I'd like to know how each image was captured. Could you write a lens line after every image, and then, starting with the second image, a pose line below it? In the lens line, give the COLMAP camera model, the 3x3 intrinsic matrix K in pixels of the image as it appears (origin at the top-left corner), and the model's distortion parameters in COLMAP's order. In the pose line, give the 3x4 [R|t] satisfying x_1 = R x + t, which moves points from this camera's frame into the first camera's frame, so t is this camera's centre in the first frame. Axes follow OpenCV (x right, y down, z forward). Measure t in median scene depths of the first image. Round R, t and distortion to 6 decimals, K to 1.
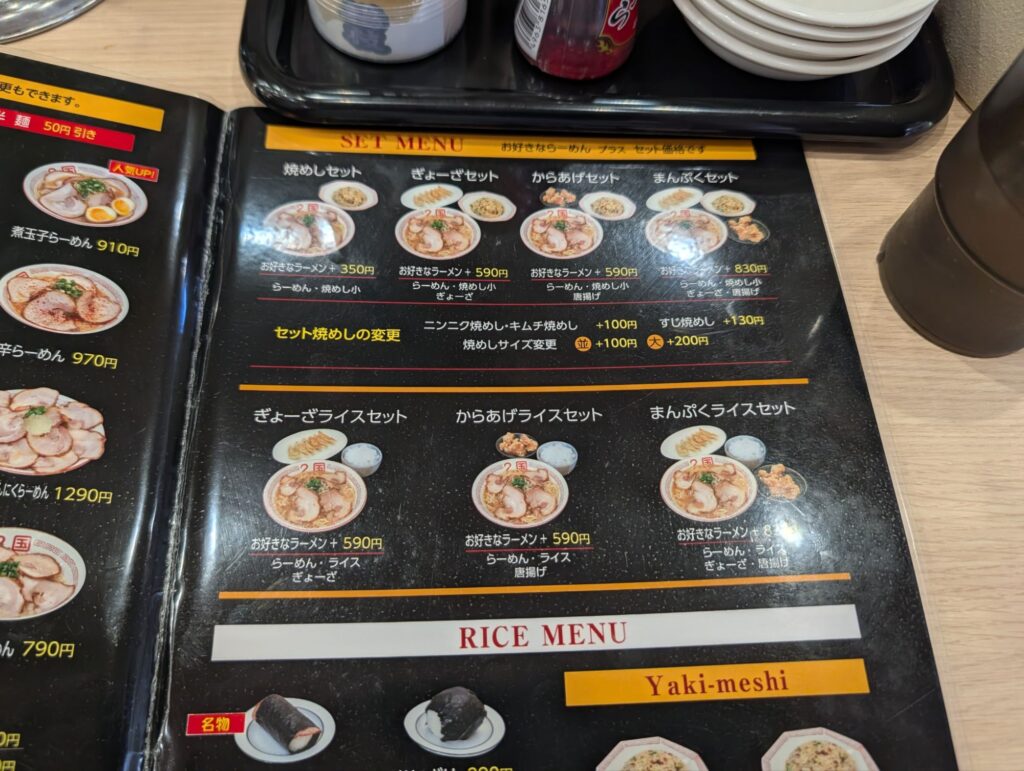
lens RADIAL K [[779.0, 0, 512.0], [0, 779.0, 385.5], [0, 0, 1]] dist [-0.008771, 0.006356]
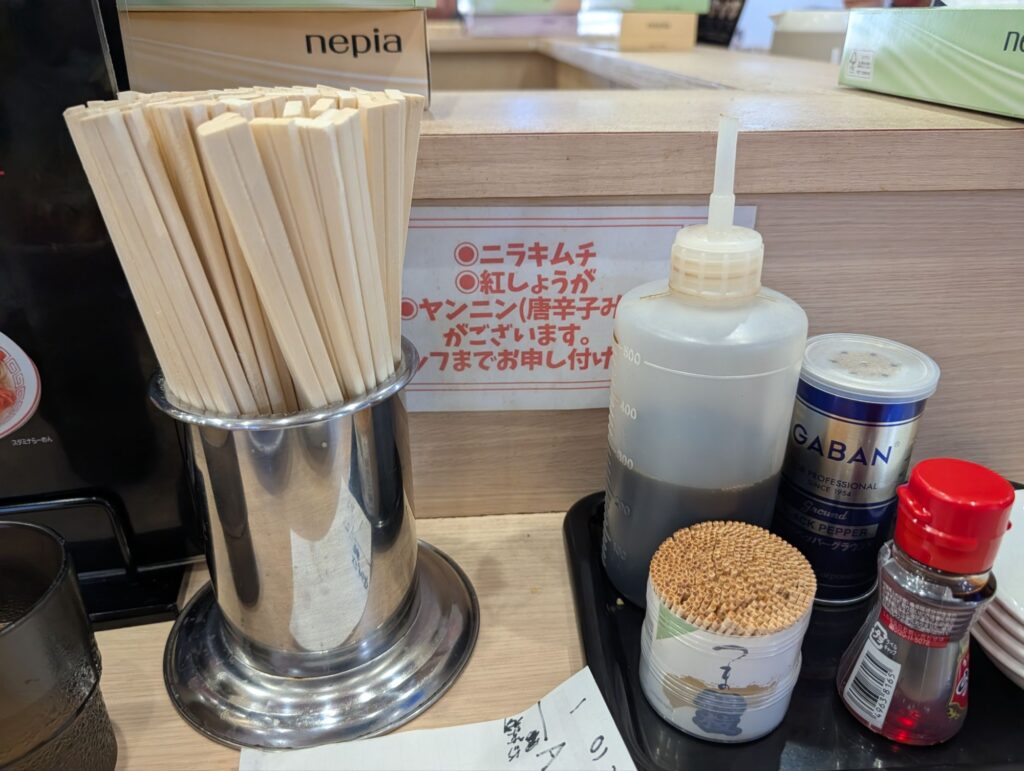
lens RADIAL K [[779.0, 0, 512.0], [0, 779.0, 385.5], [0, 0, 1]] dist [-0.008771, 0.006356]
pose [[0.995664, -0.087849, -0.030588, -0.440143], [0.047404, 0.762099, -0.645723, -0.149360], [0.080038, 0.641474, 0.762959, -0.114550]]
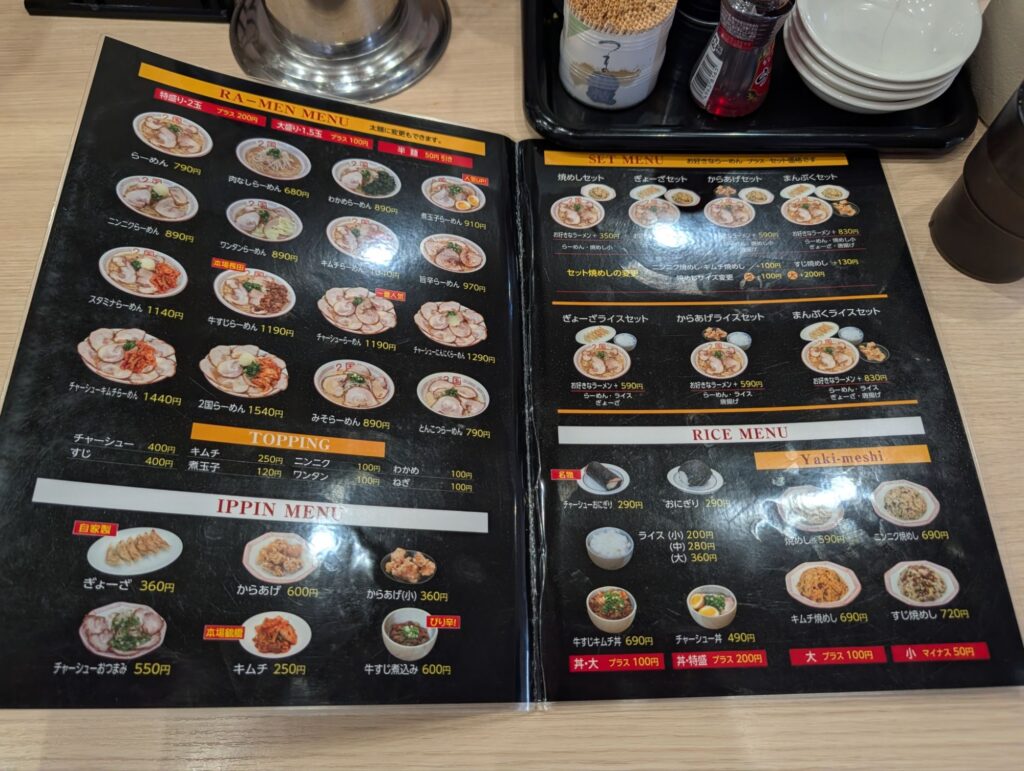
lens RADIAL K [[778.2, 0, 512.0], [0, 778.2, 385.5], [0, 0, 1]] dist [0.008341, 0.003299]
pose [[0.998820, -0.010388, -0.047431, -0.342143], [0.009521, 0.999784, -0.018461, 0.207082], [0.047613, 0.017987, 0.998704, -0.695599]]
